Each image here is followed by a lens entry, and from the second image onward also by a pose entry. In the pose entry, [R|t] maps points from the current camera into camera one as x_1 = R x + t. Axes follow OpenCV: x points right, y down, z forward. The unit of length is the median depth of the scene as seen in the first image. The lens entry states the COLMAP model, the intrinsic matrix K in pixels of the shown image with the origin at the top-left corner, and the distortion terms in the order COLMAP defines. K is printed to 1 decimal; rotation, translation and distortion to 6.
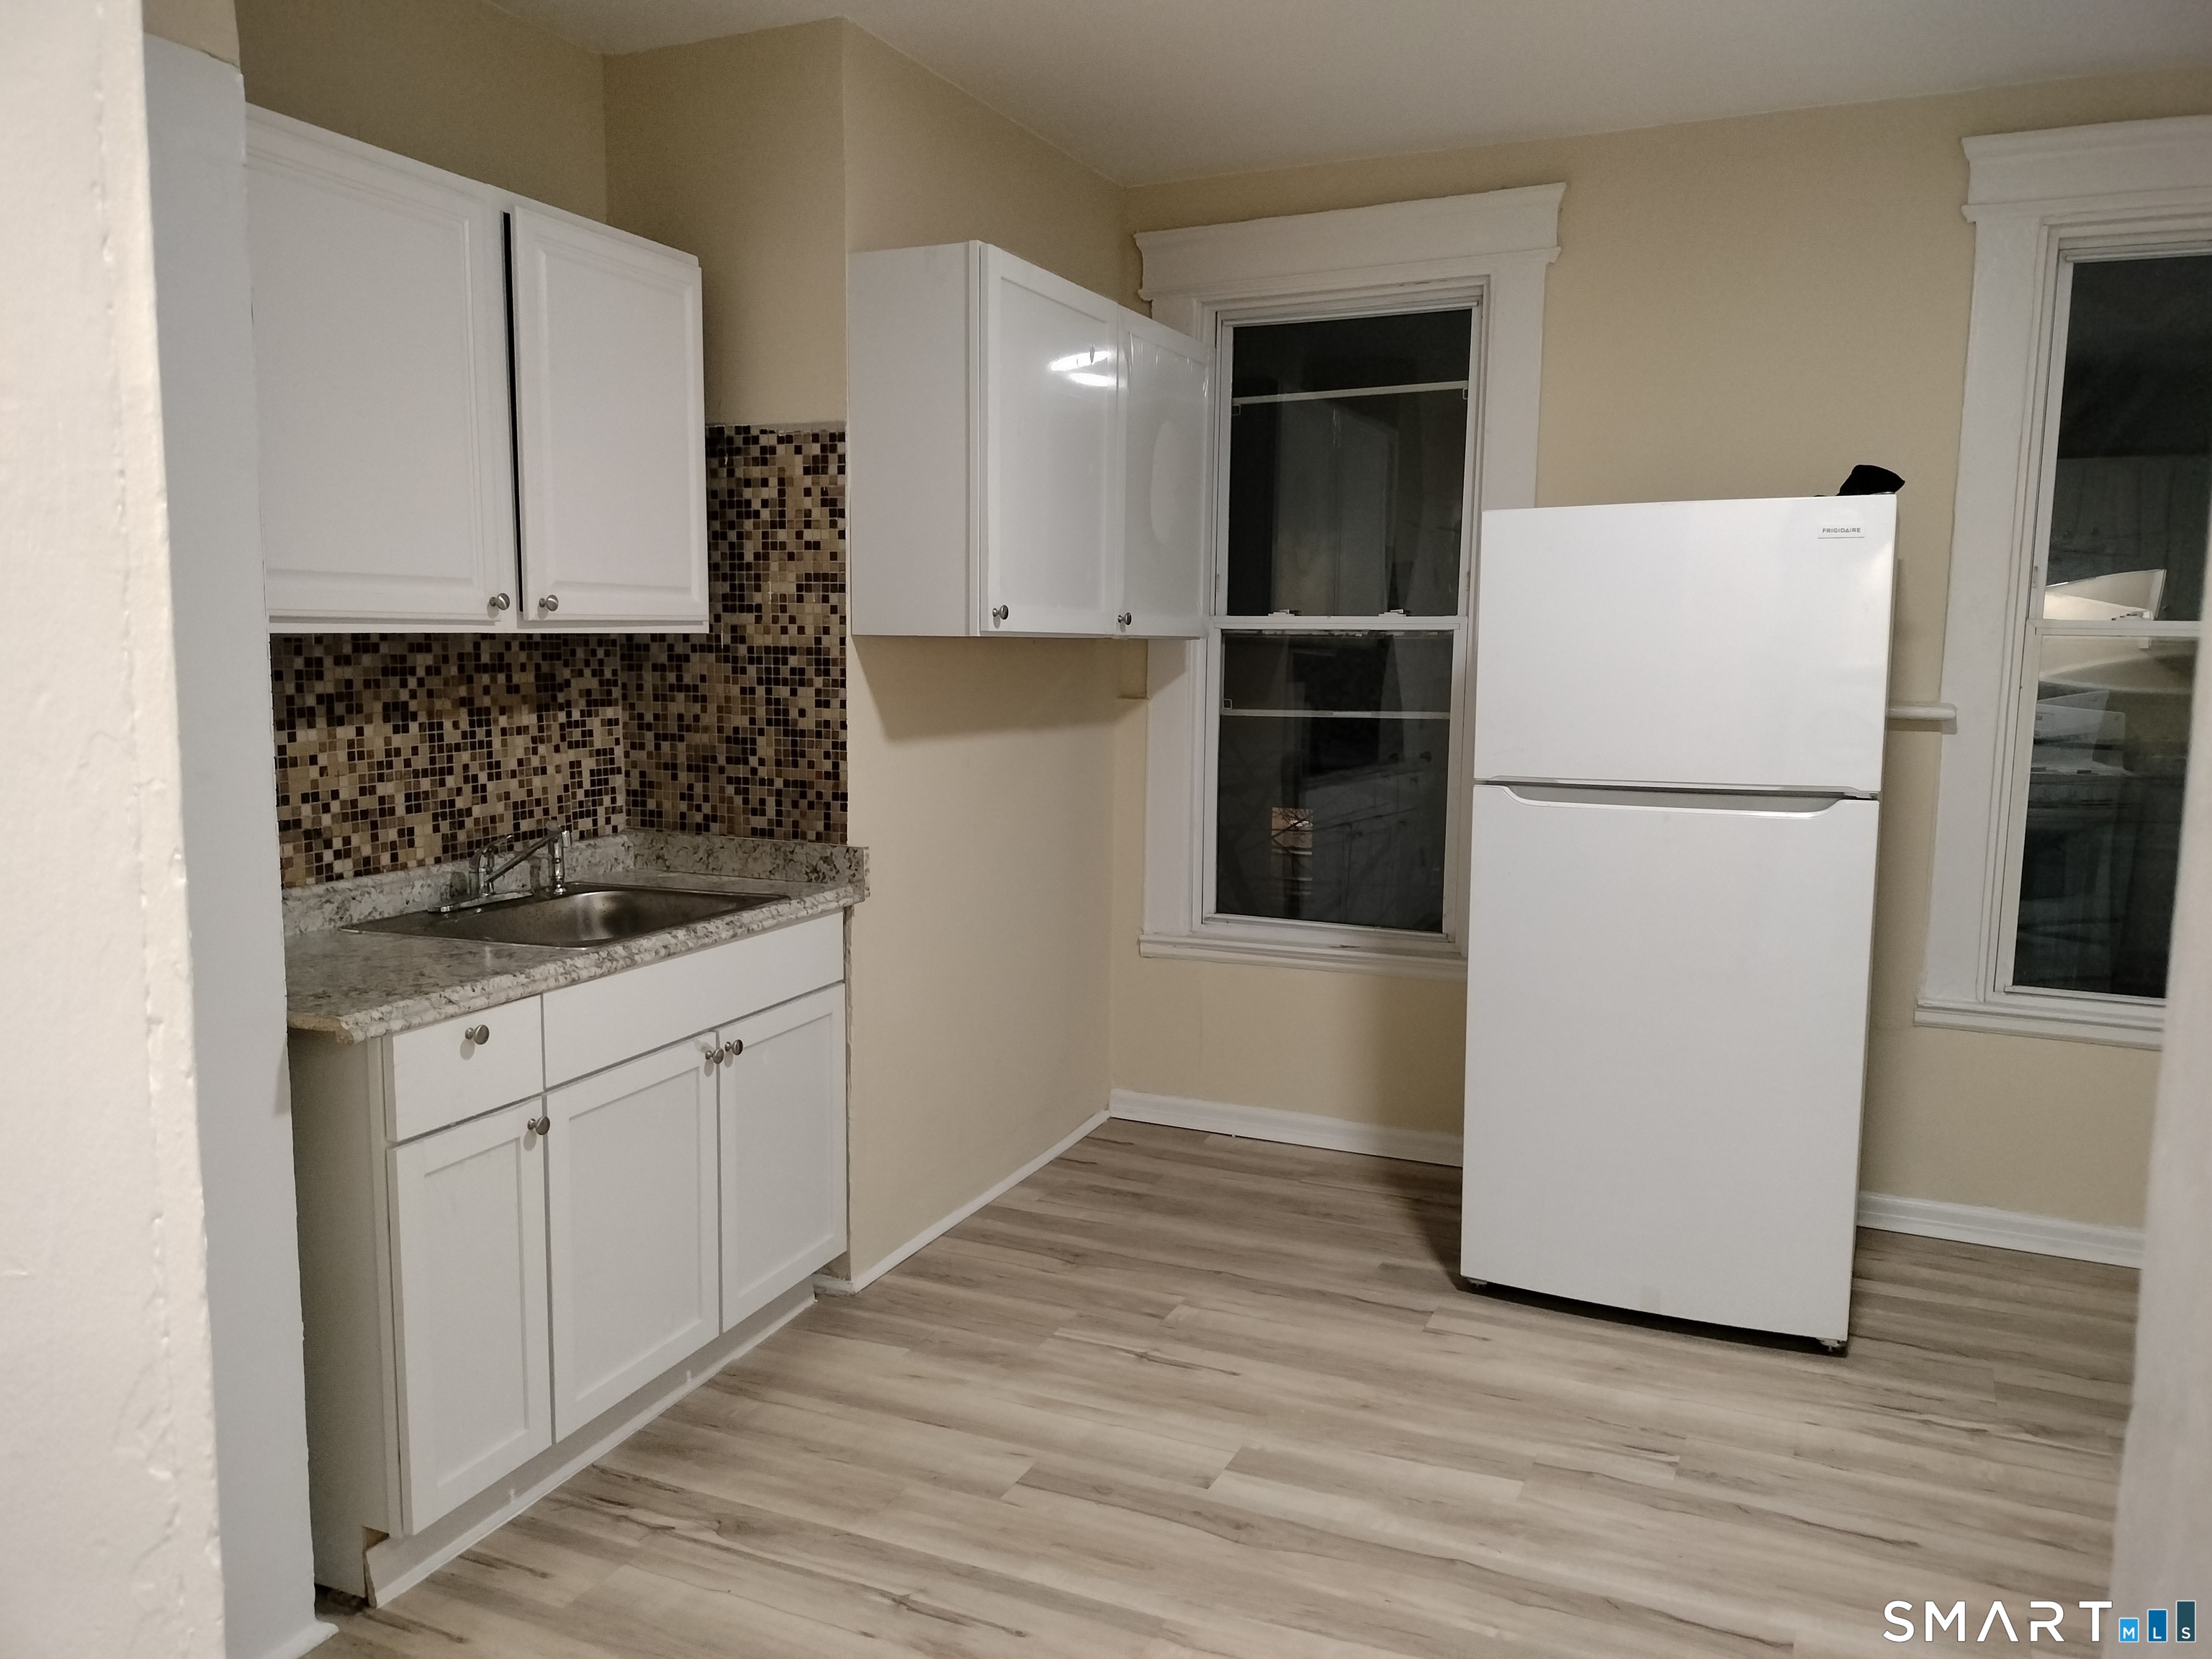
lens RADIAL K [[1656.2, 0, 1097.8], [0, 1656.2, 844.5], [0, 0, 1]] dist [0.030436, -0.029690]
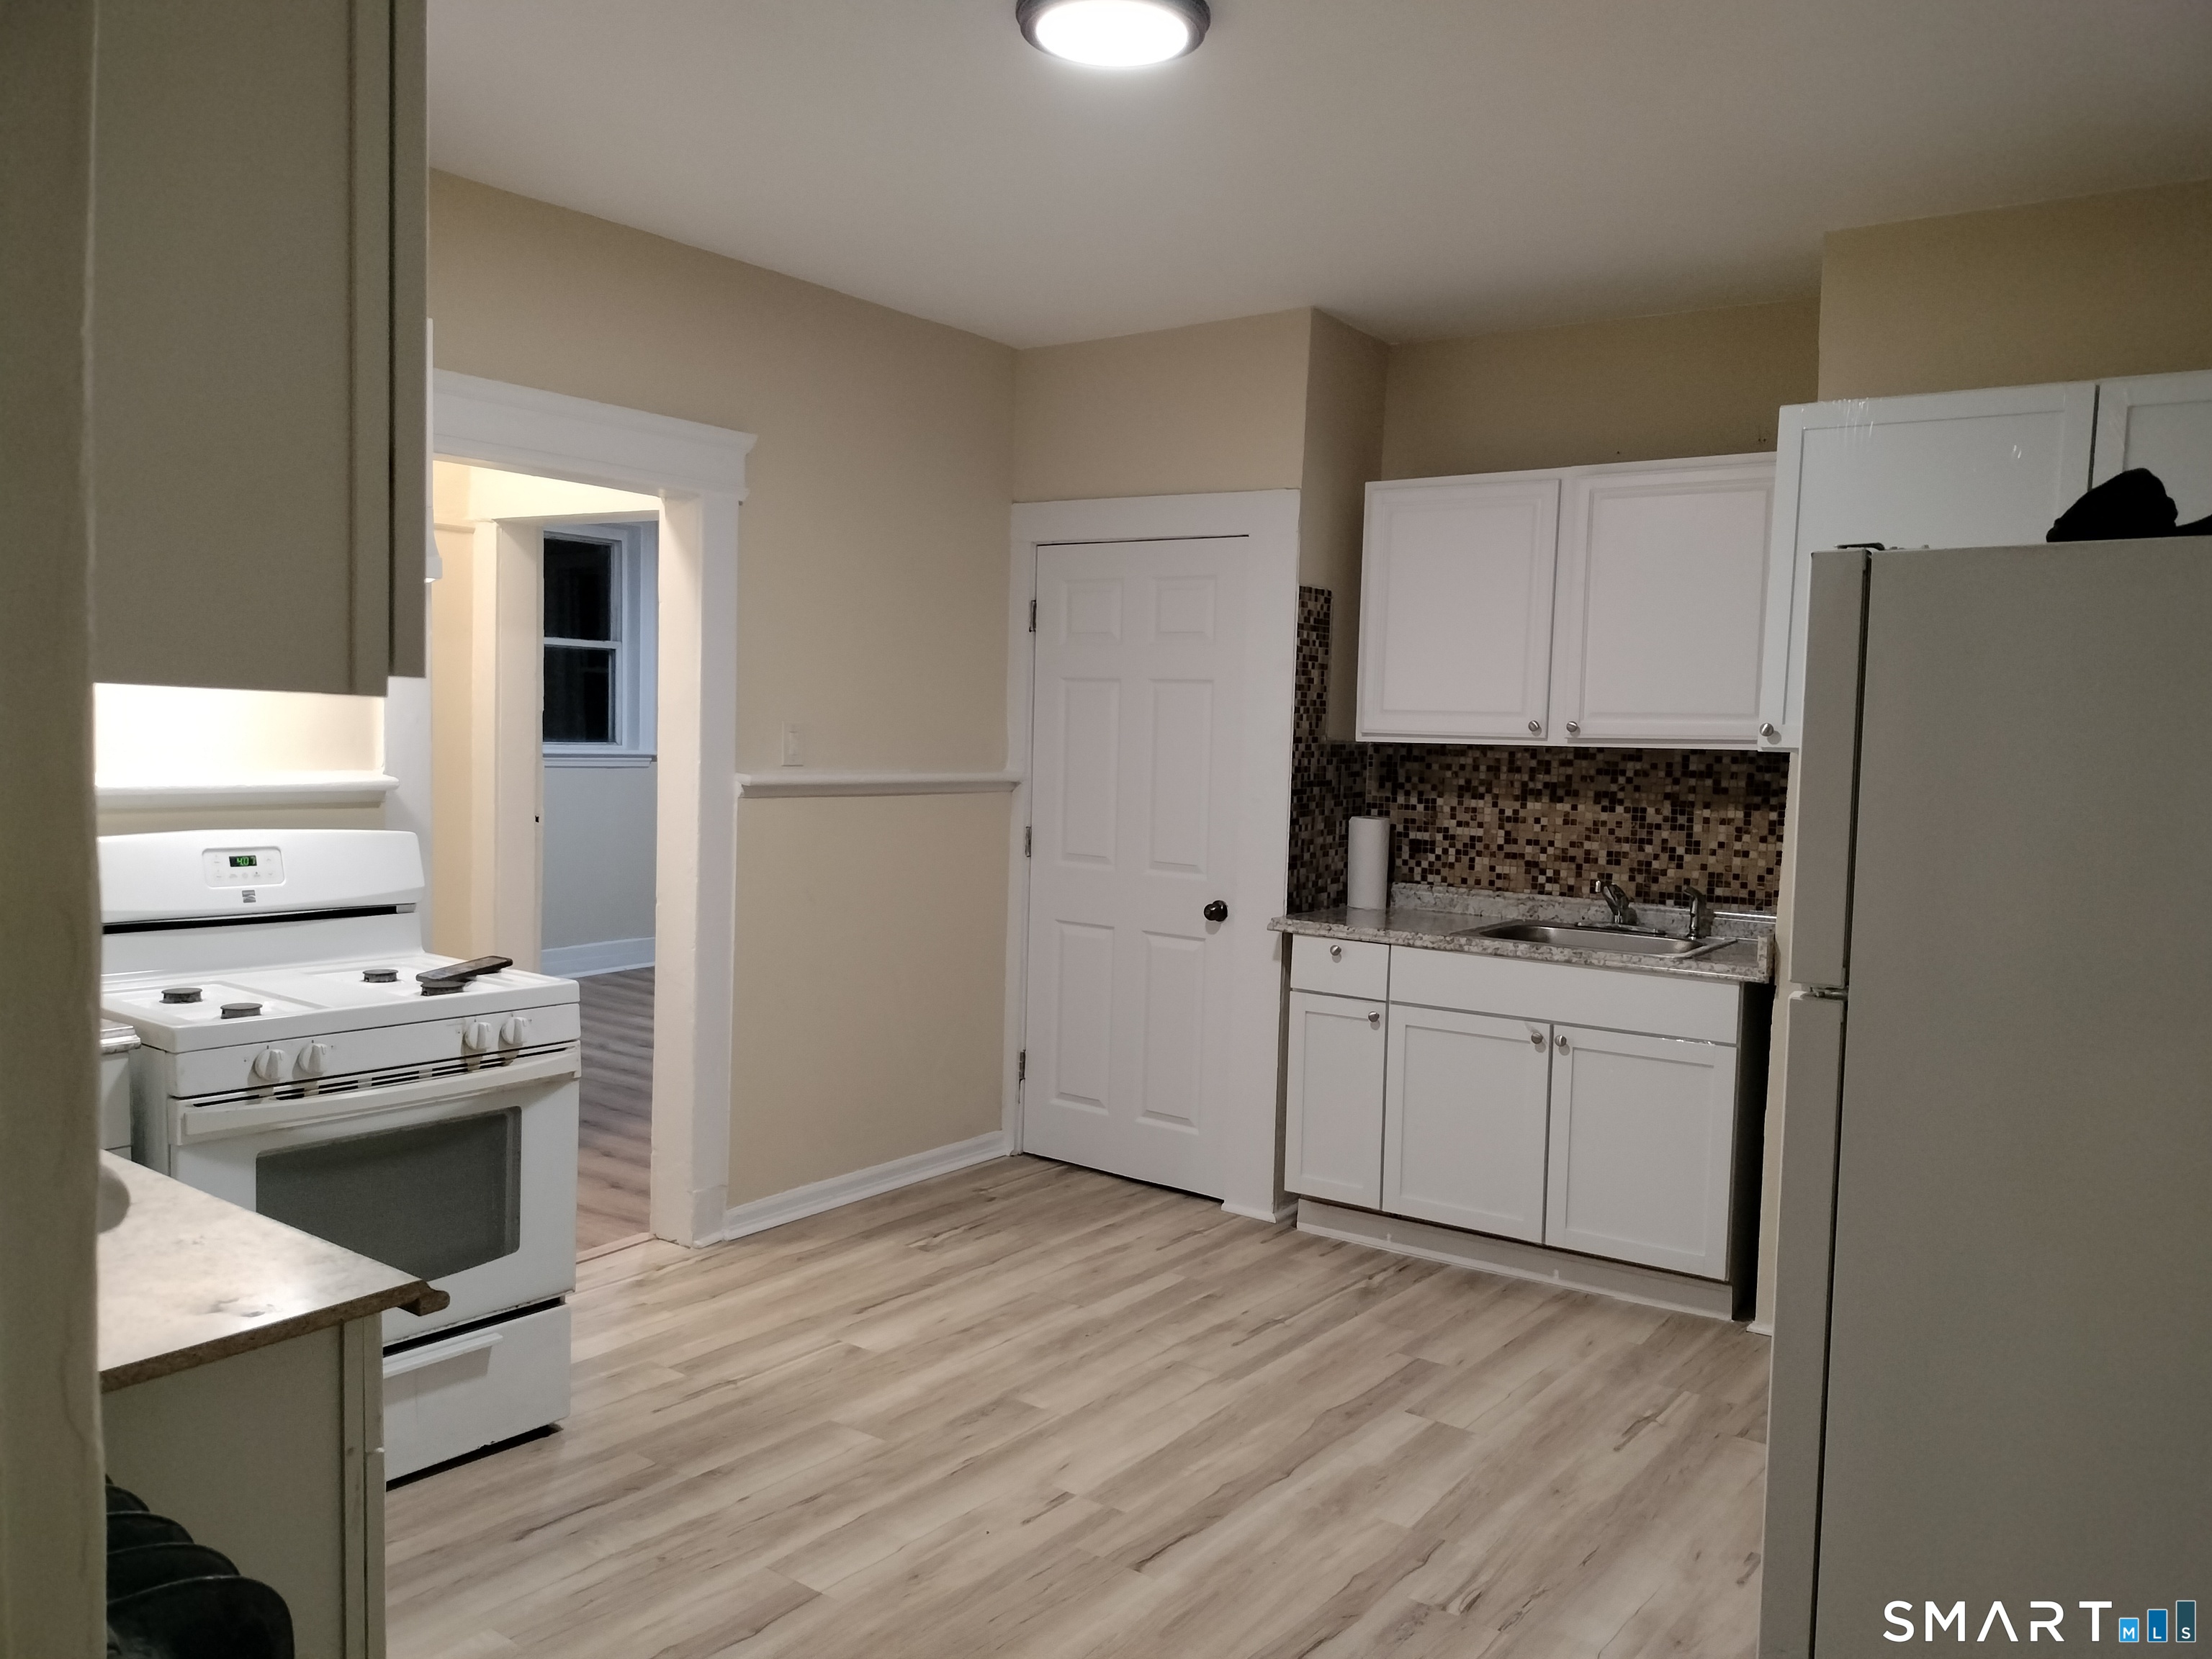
lens RADIAL K [[1656.2, 0, 1099.4], [0, 1656.2, 821.1], [0, 0, 1]] dist [0.030436, -0.029690]
pose [[-0.204474, 0.047305, -0.977728, 1.198303], [-0.148320, 0.985802, 0.078714, -0.110725], [0.967570, 0.161112, -0.194555, 0.850935]]
